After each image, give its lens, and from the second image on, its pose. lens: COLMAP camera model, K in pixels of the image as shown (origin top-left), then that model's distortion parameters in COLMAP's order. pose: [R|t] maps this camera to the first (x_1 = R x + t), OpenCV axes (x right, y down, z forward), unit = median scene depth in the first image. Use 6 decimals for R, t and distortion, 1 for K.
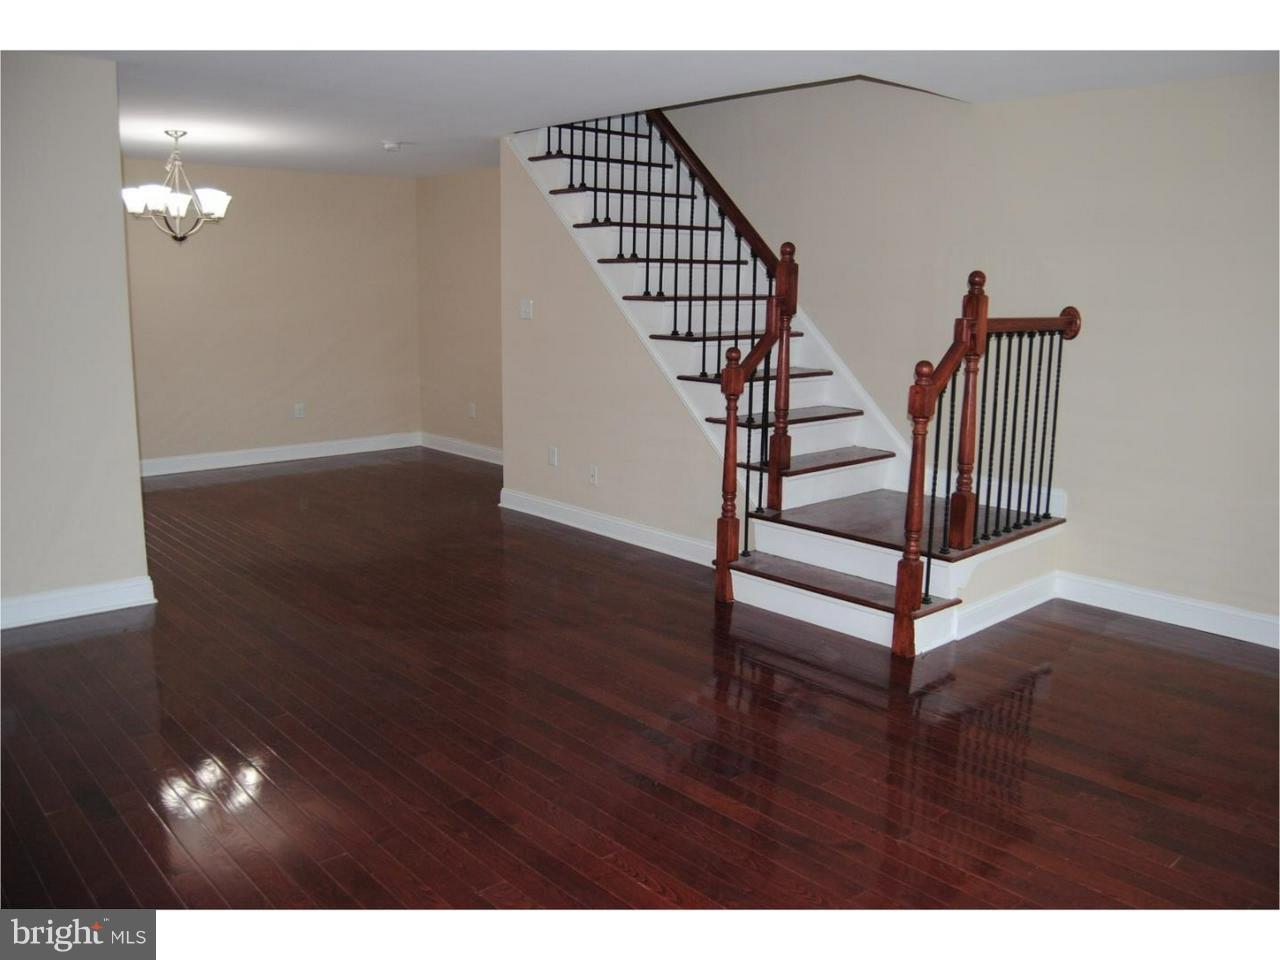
lens RADIAL K [[1012.1, 0, 652.4], [0, 1012.1, 482.0], [0, 0, 1]] dist [-0.066405, 0.002074]
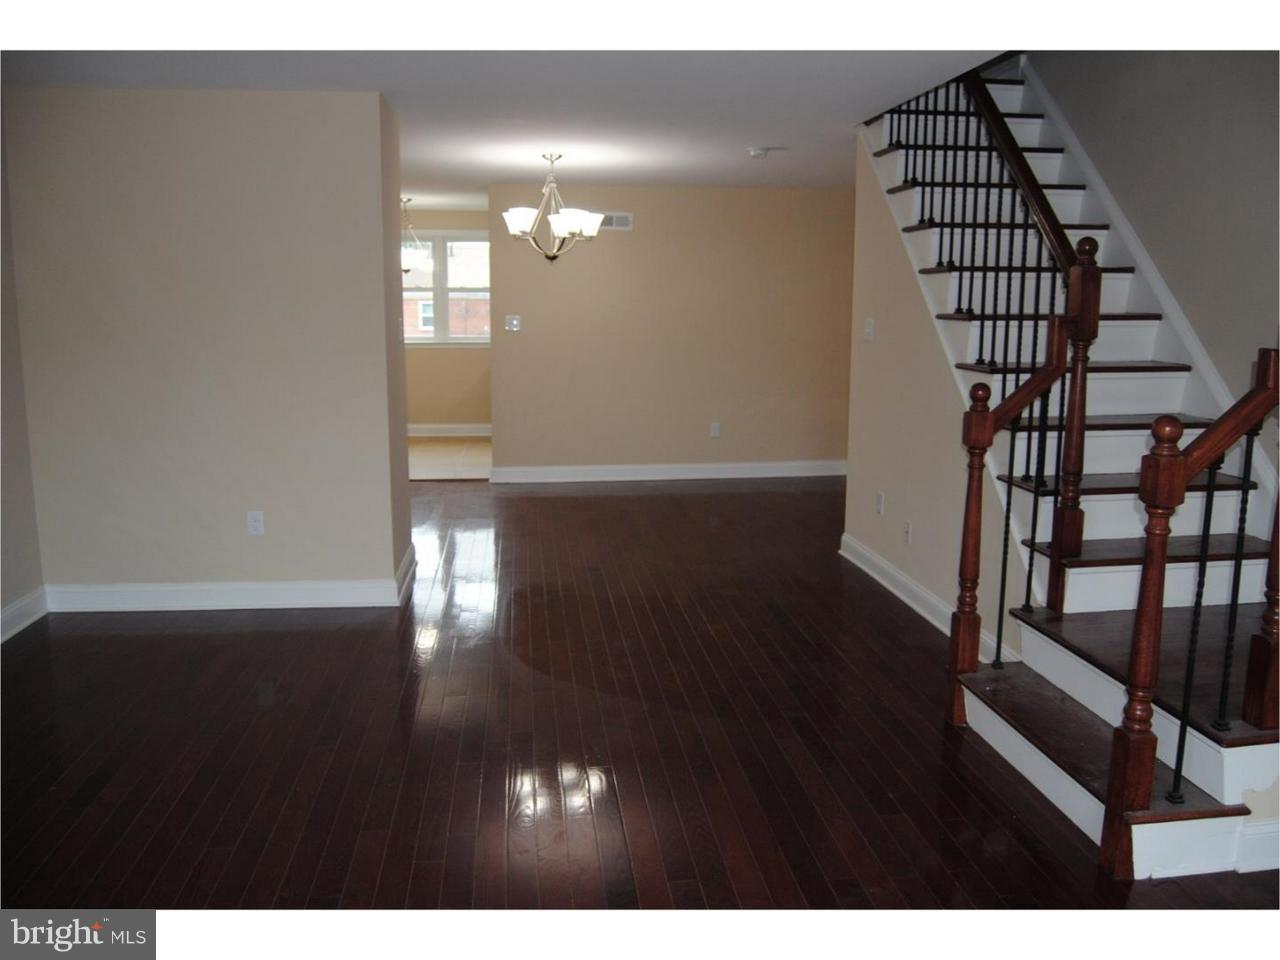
lens RADIAL K [[1012.1, 0, 636.8], [0, 1012.1, 477.5], [0, 0, 1]] dist [-0.066405, 0.002074]
pose [[0.813508, 0.087879, -0.574876, 0.282781], [-0.100457, 0.994892, 0.009927, -0.044721], [0.572812, 0.049674, 0.818180, 0.249019]]
